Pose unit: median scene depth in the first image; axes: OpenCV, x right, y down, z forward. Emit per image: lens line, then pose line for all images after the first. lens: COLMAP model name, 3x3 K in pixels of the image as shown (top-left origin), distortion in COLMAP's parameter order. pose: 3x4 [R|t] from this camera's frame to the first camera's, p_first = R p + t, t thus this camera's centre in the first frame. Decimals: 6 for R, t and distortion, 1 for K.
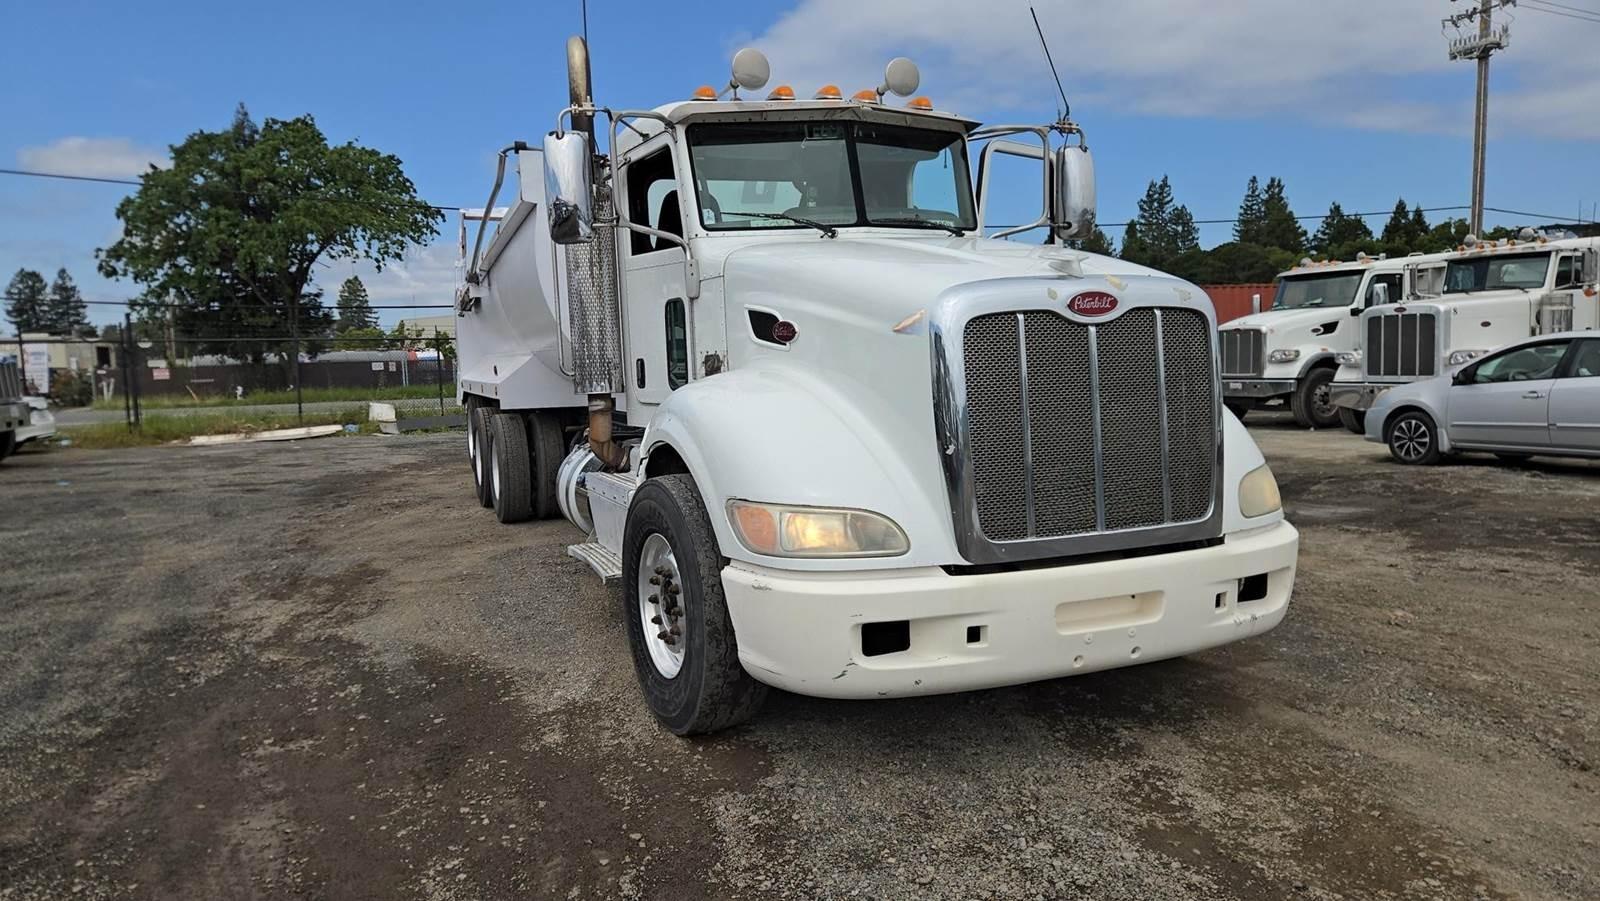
lens RADIAL K [[1077.5, 0, 752.6], [0, 1077.5, 449.6], [0, 0, 1]] dist [0.080315, -0.072596]
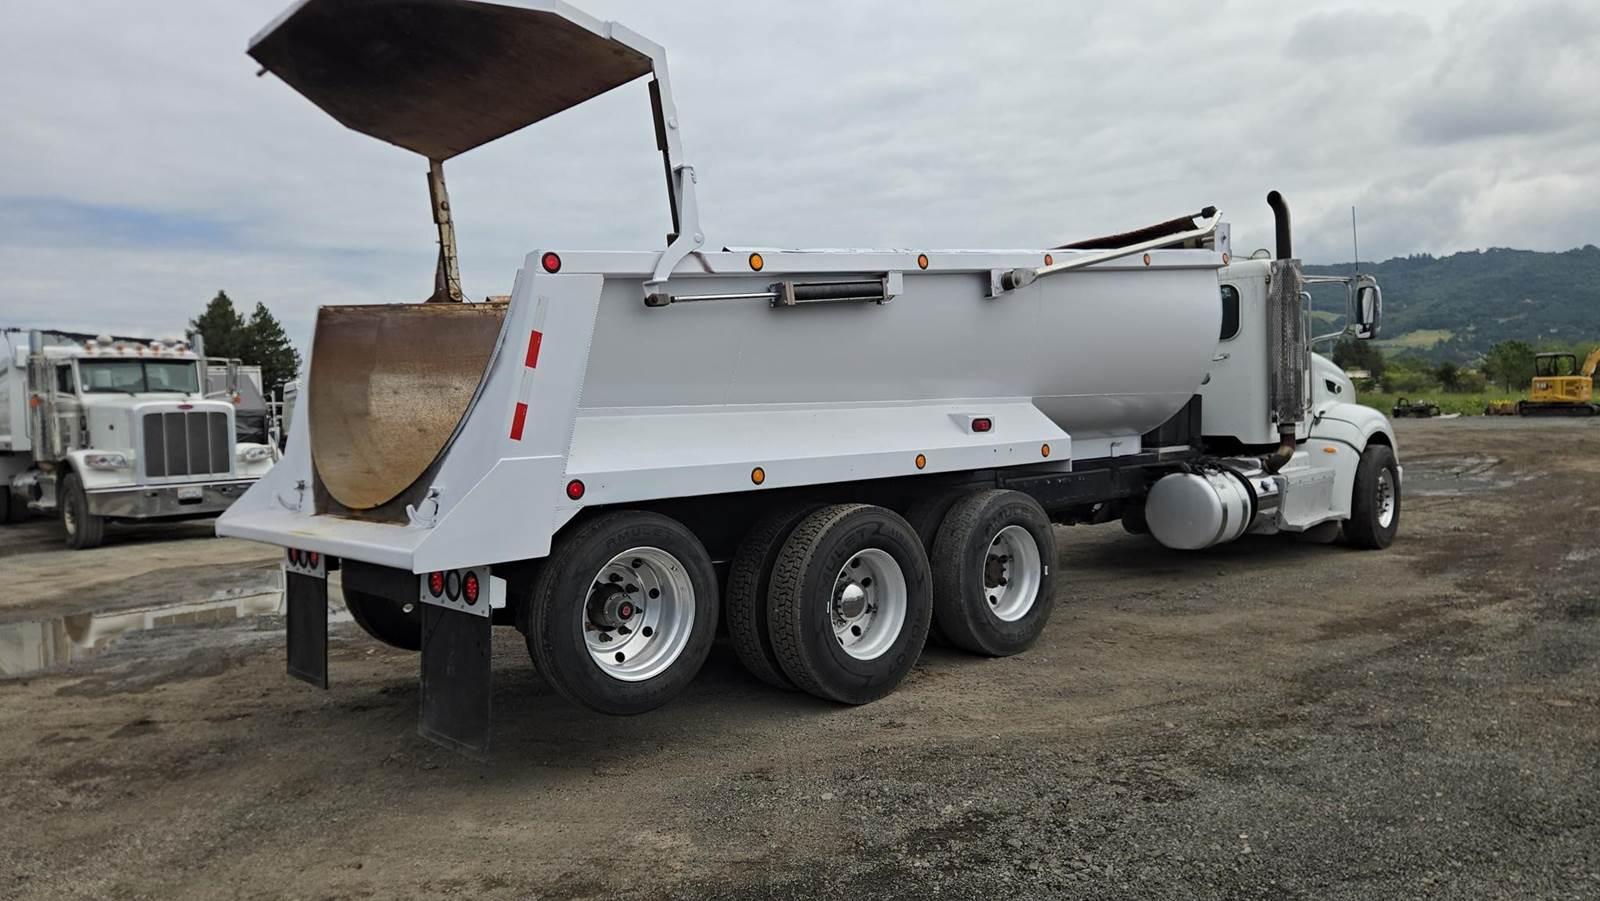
lens RADIAL K [[1075.1, 0, 762.2], [0, 1075.1, 445.3], [0, 0, 1]] dist [0.078396, -0.071516]
pose [[-0.392009, 0.014258, 0.919851, -1.787815], [0.120806, 0.992019, 0.036107, -0.231526], [-0.911995, 0.125277, -0.390603, 3.169624]]
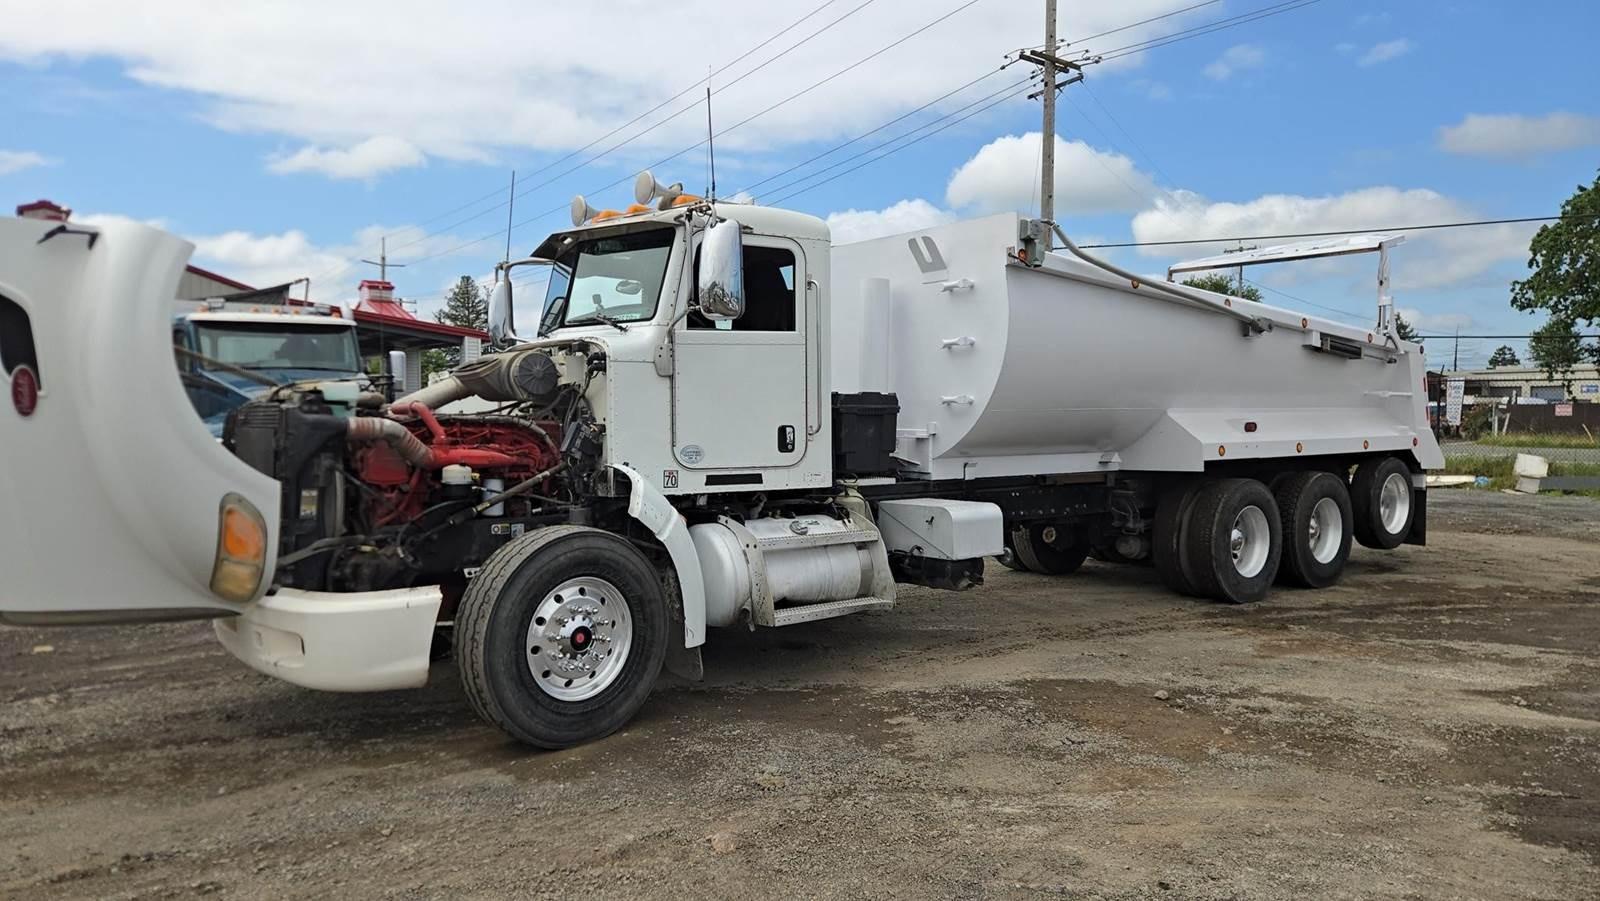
lens RADIAL K [[1043.9, 0, 782.6], [0, 1043.9, 459.4], [0, 0, 1]] dist [0.073849, -0.066606]
pose [[0.304543, 0.074724, -0.949563, 1.554050], [-0.087986, 0.994863, 0.050070, -0.164000], [0.948426, 0.068300, 0.309553, 1.034070]]
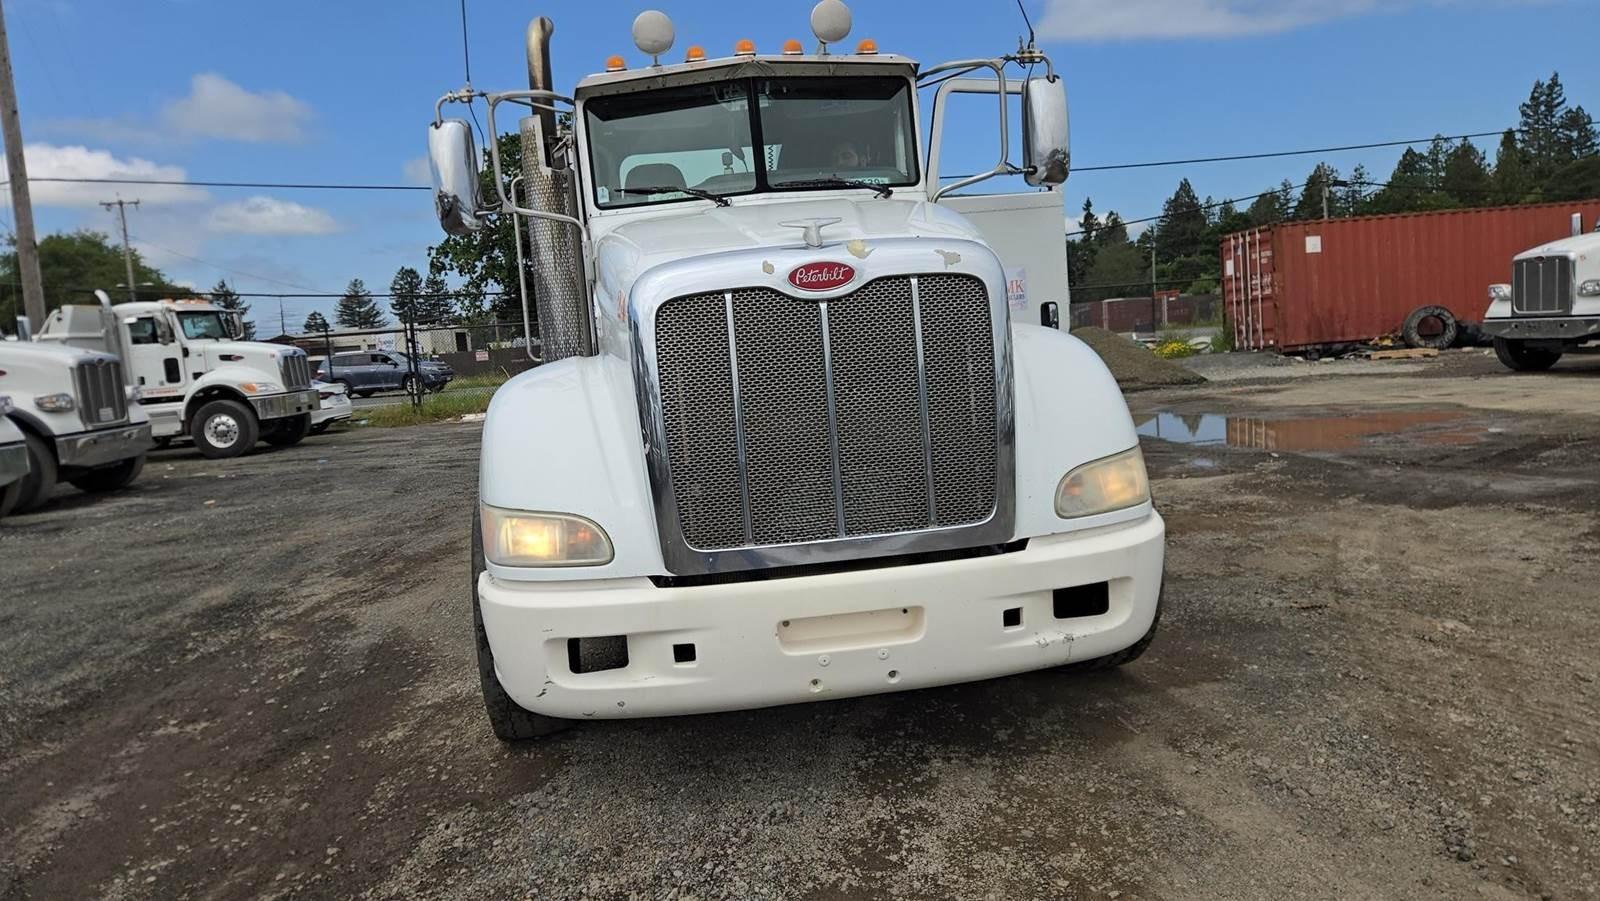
lens RADIAL K [[1075.1, 0, 762.2], [0, 1075.1, 445.3], [0, 0, 1]] dist [0.078396, -0.071516]
pose [[0.963318, -0.016258, -0.267870, 0.408599], [0.024609, 0.999309, 0.027850, -0.020490], [0.267232, -0.033420, 0.963052, 0.129417]]
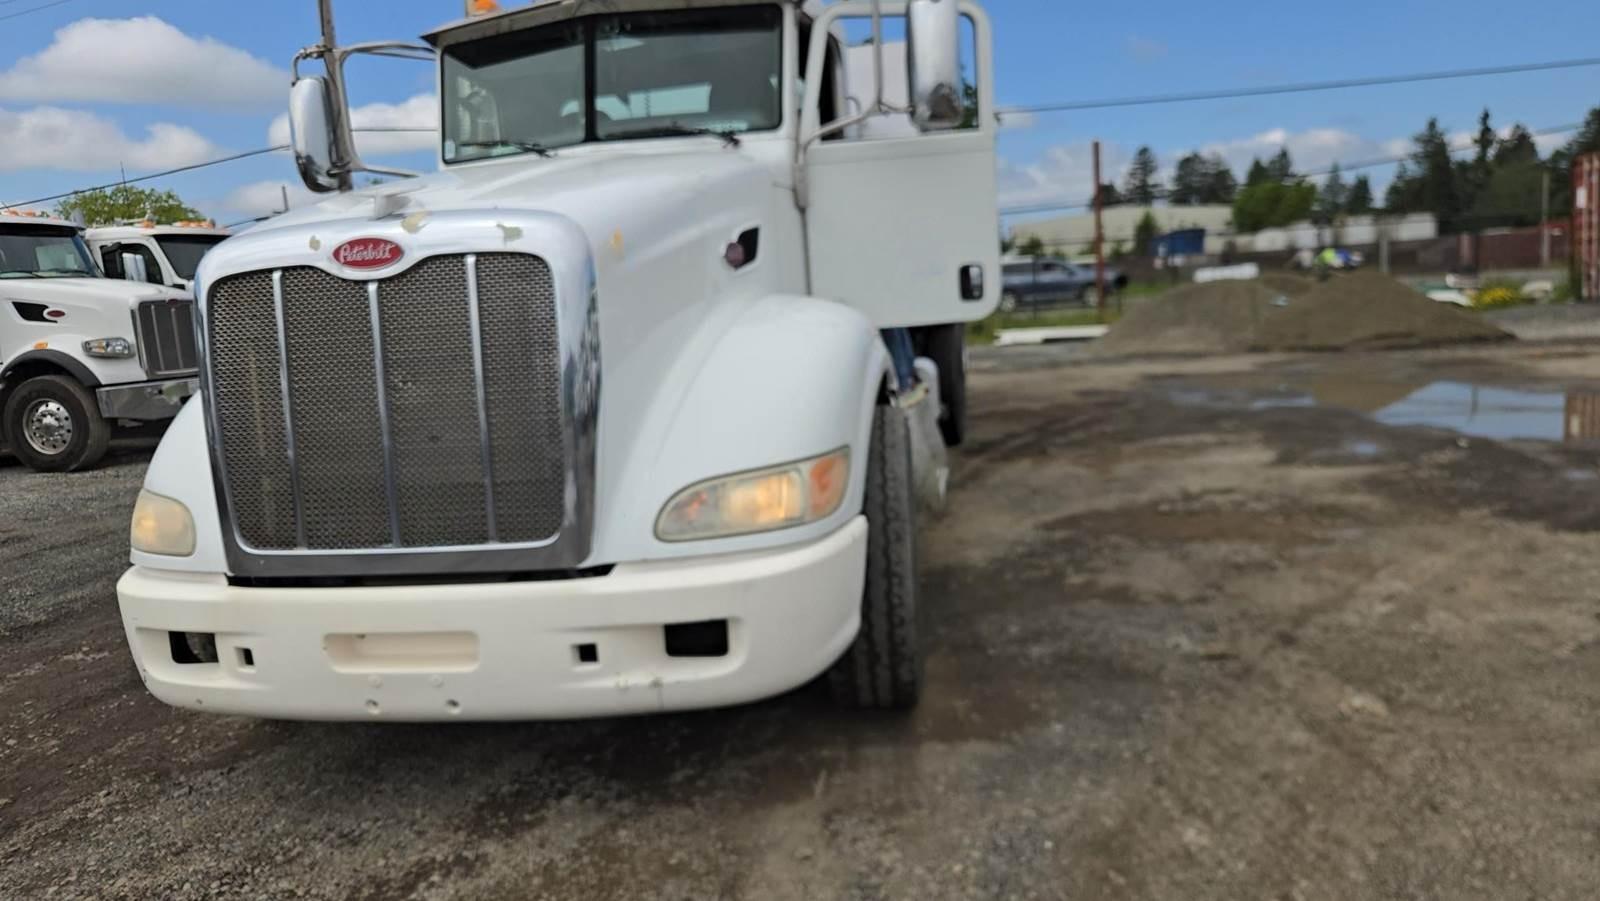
lens RADIAL K [[1088.5, 0, 753.7], [0, 1088.5, 450.2], [0, 0, 1]] dist [0.065425, -0.076830]
pose [[0.846950, 0.050877, -0.529232, 0.787751], [-0.004887, 0.996114, 0.087940, -0.054320], [0.531650, -0.071894, 0.843907, 0.398324]]
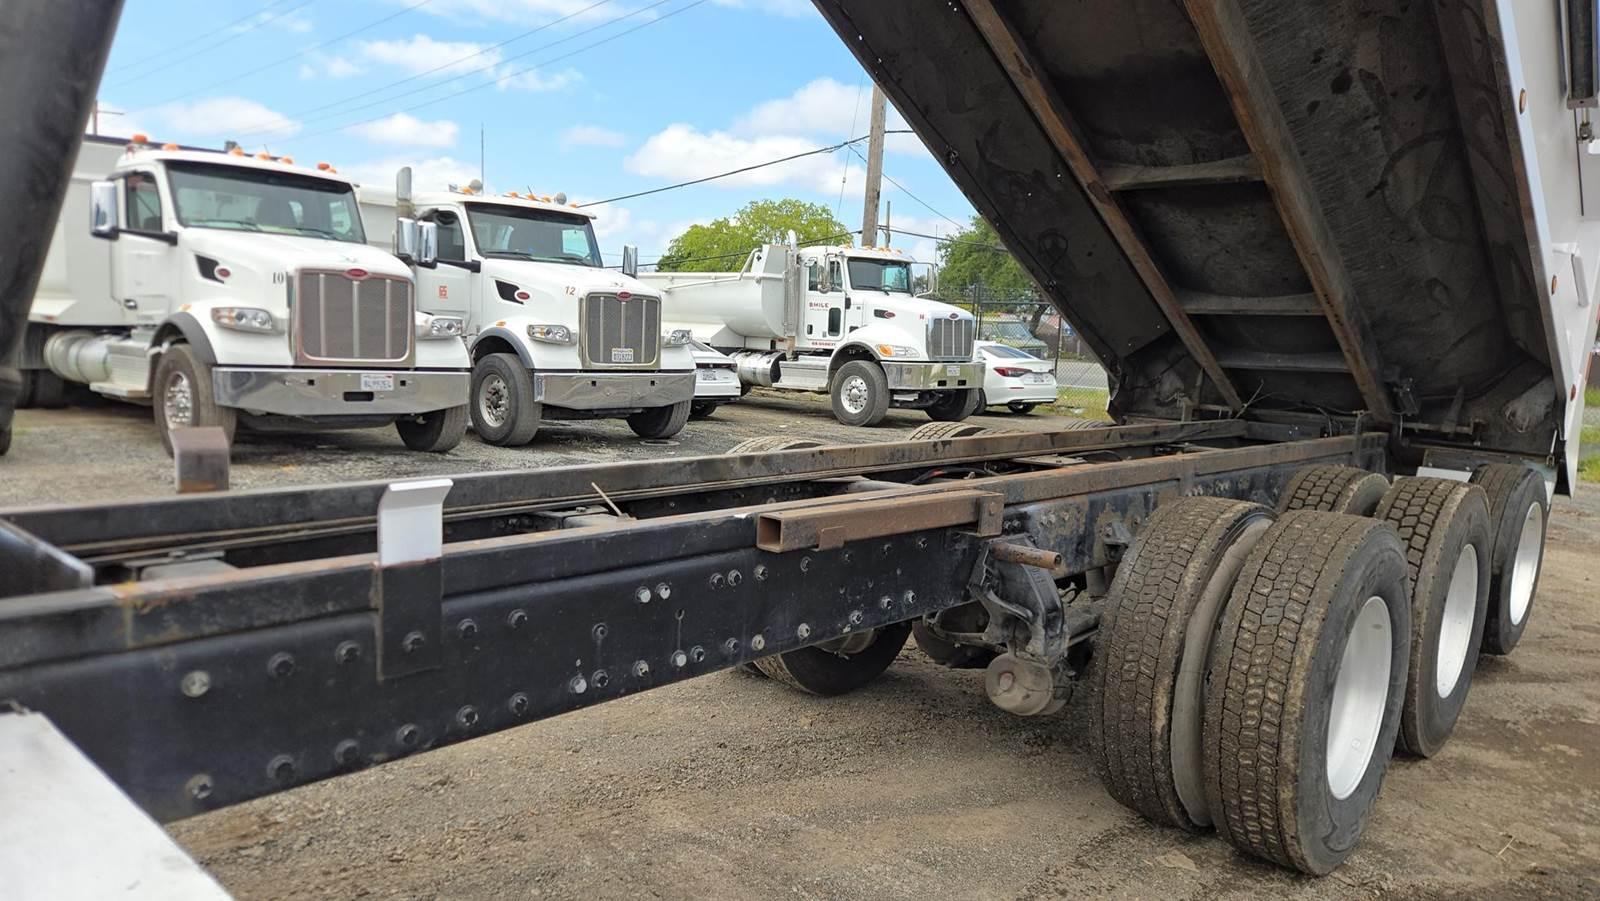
lens RADIAL K [[1075.1, 0, 762.2], [0, 1075.1, 445.3], [0, 0, 1]] dist [0.078396, -0.071516]
pose [[0.433332, 0.149670, -0.888719, 0.437665], [-0.137335, 0.985563, 0.099016, -0.166492], [0.890709, 0.079146, 0.447631, 1.780491]]
